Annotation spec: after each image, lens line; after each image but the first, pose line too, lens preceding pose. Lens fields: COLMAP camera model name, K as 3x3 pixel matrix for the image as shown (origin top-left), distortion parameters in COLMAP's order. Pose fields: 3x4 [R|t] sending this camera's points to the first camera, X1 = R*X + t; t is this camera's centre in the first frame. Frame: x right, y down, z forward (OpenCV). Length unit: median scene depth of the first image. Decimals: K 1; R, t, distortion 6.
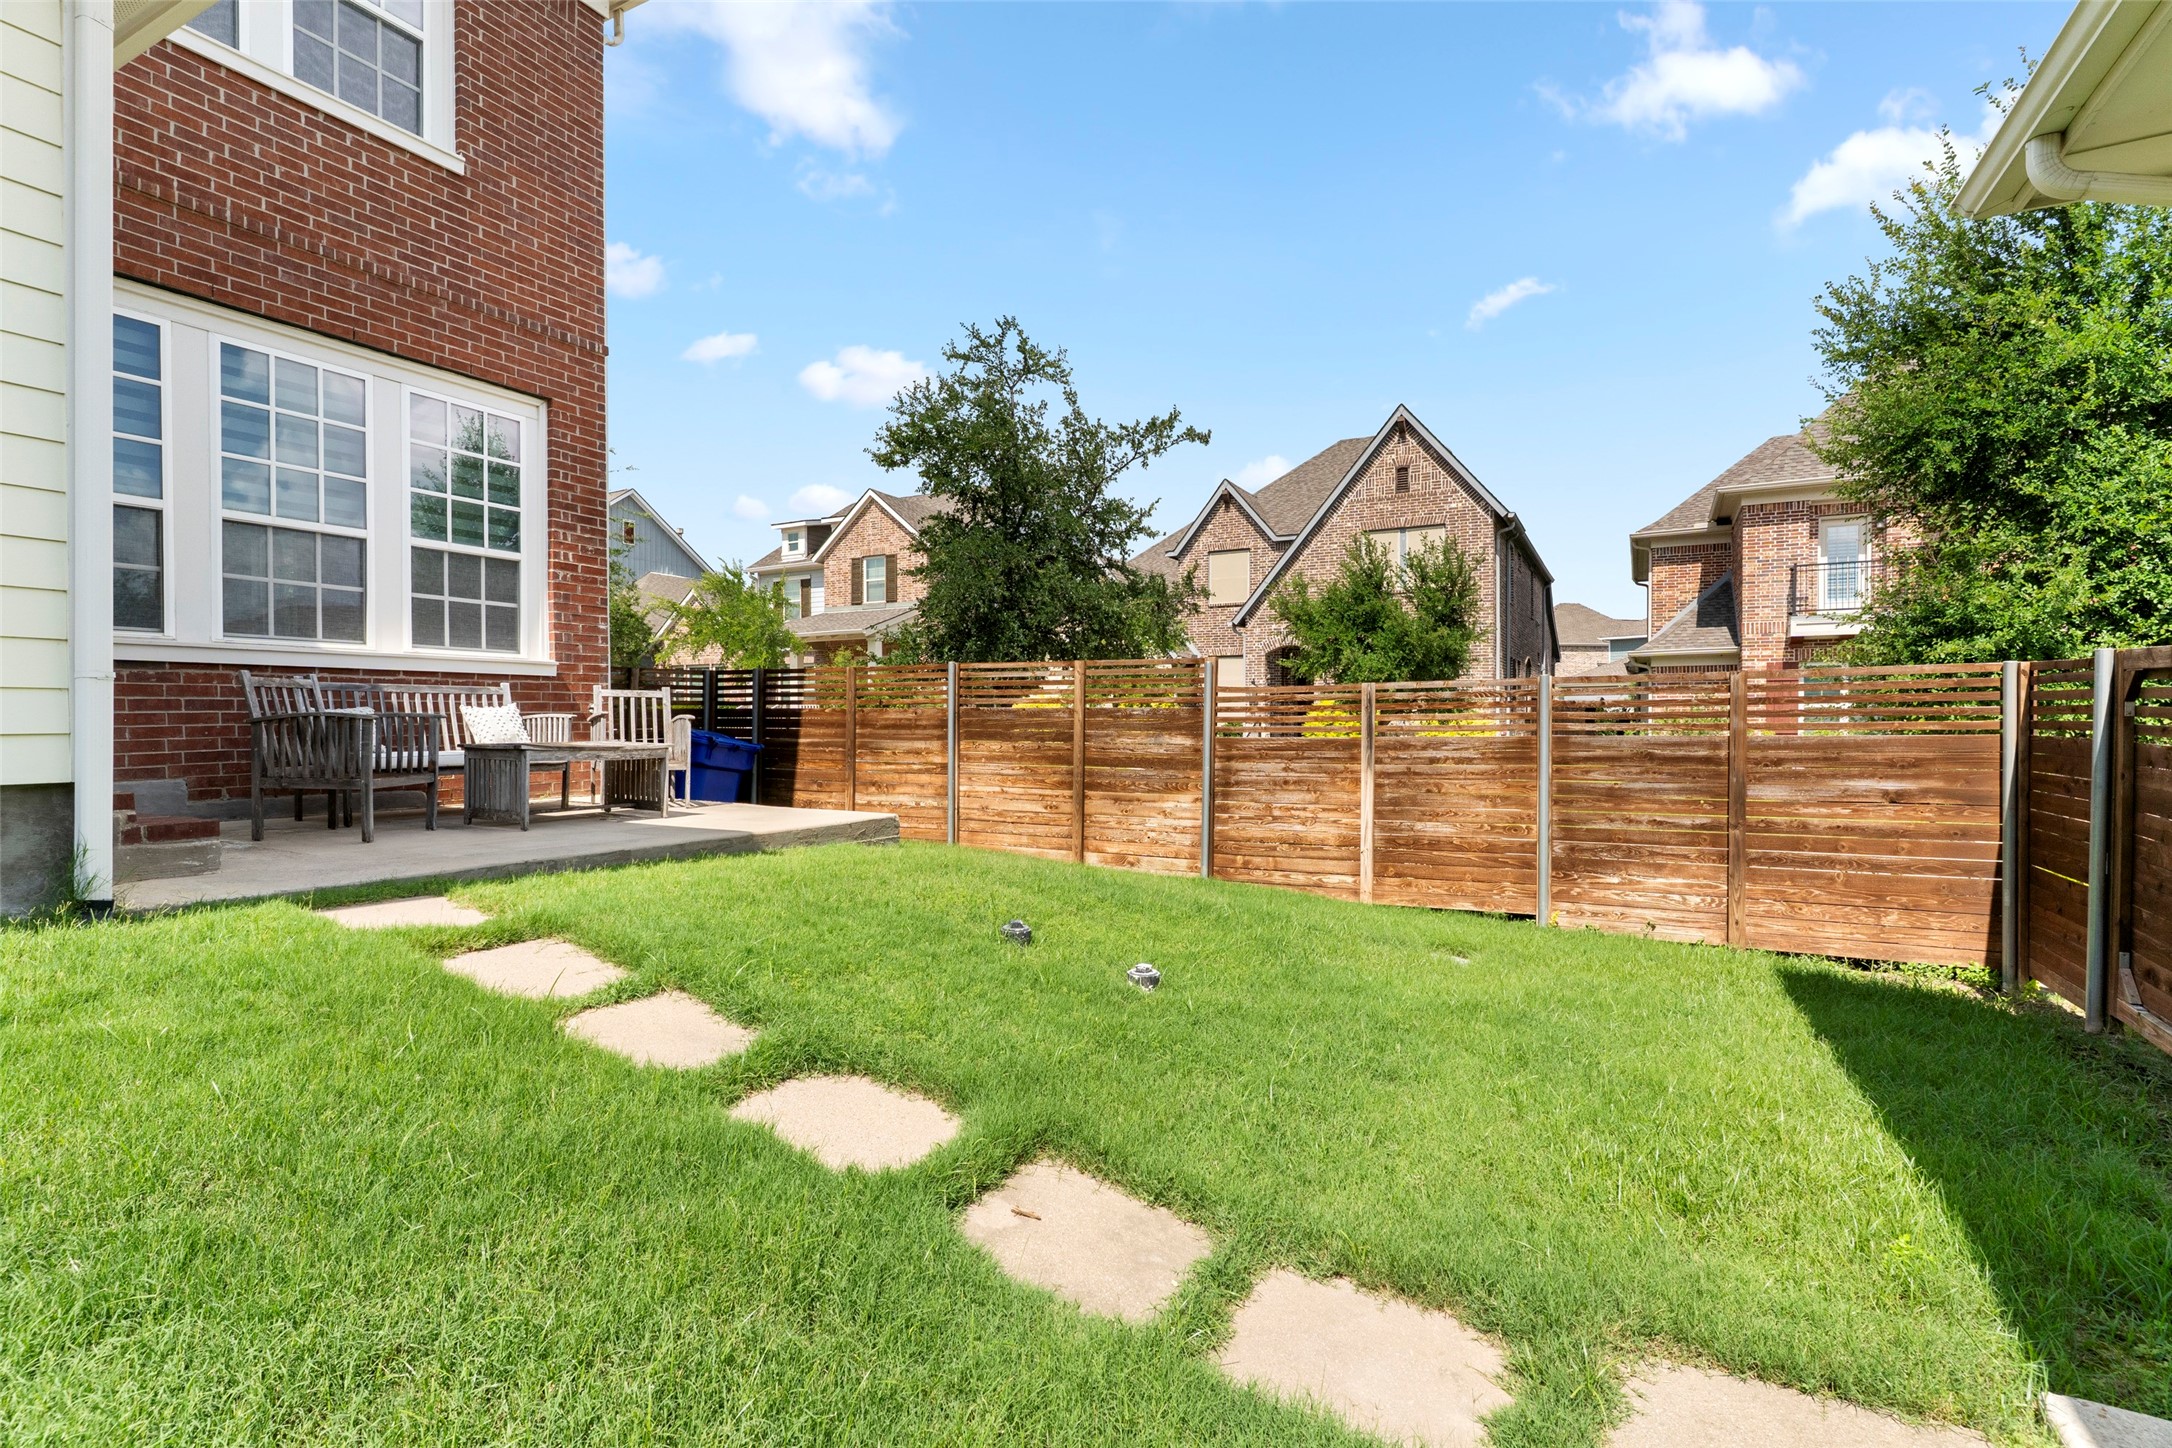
lens RADIAL K [[1049.6, 0, 1084.4], [0, 1049.6, 748.6], [0, 0, 1]] dist [0.001133, -0.000143]
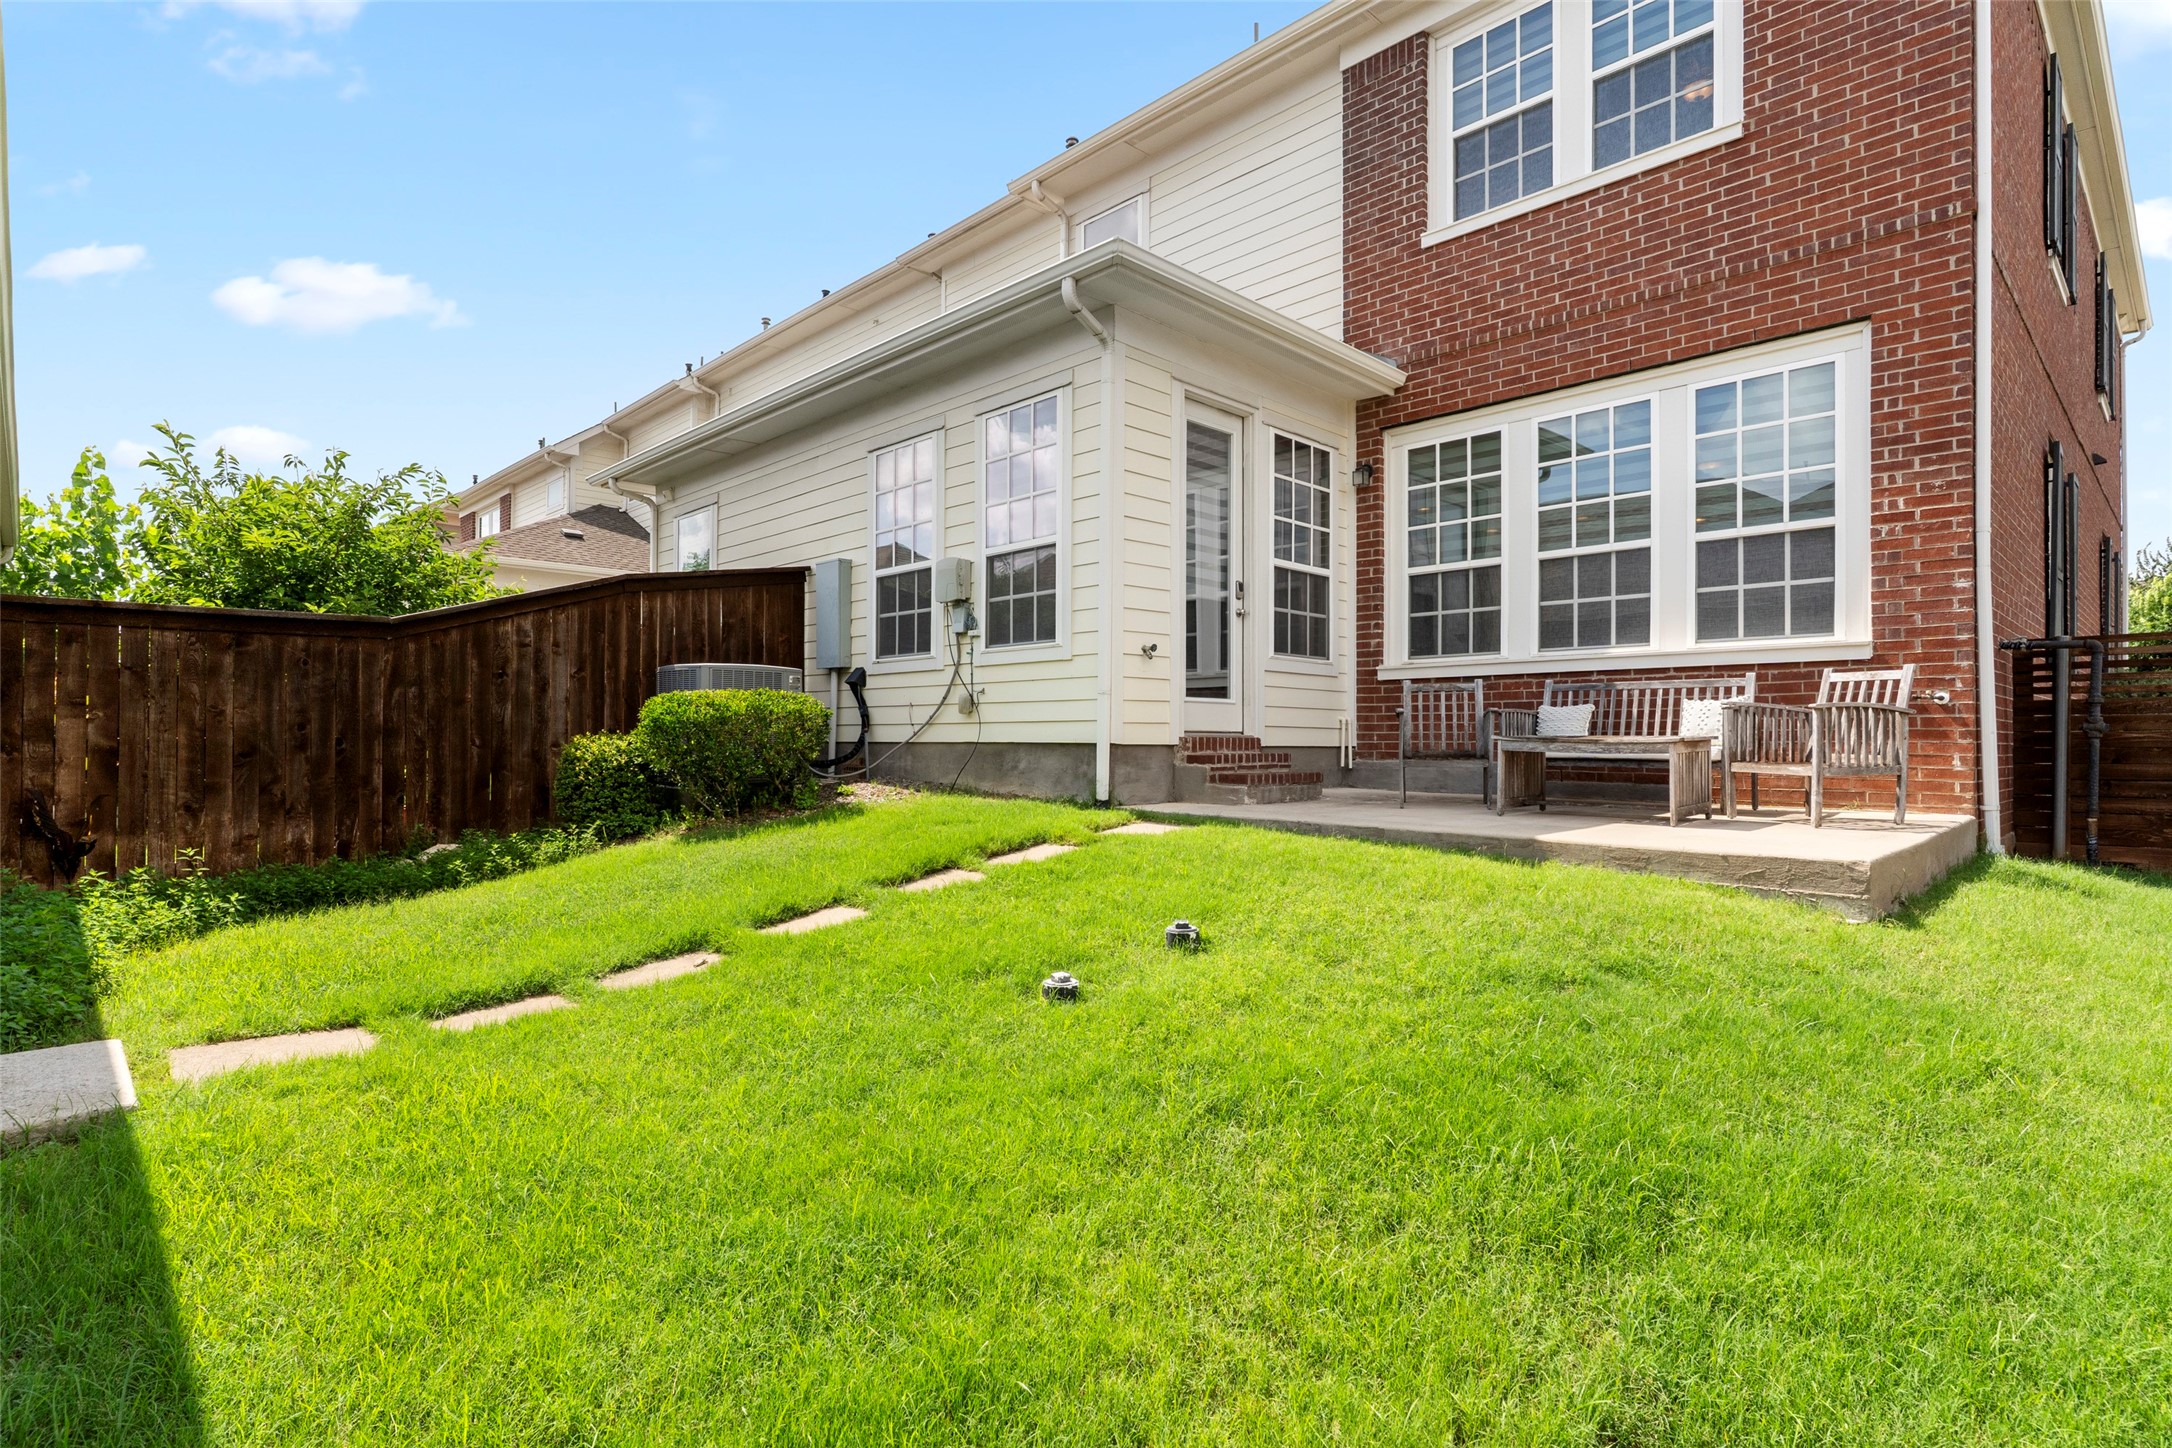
lens RADIAL K [[1067.2, 0, 1086.0], [0, 1067.2, 724.0], [0, 0, 1]] dist [-0.002302, 0.000056]
pose [[-0.308404, -0.007322, -0.951227, 0.516829], [-0.025216, 0.999682, 0.000480, -0.005465], [0.950921, 0.024134, -0.308490, 0.783039]]
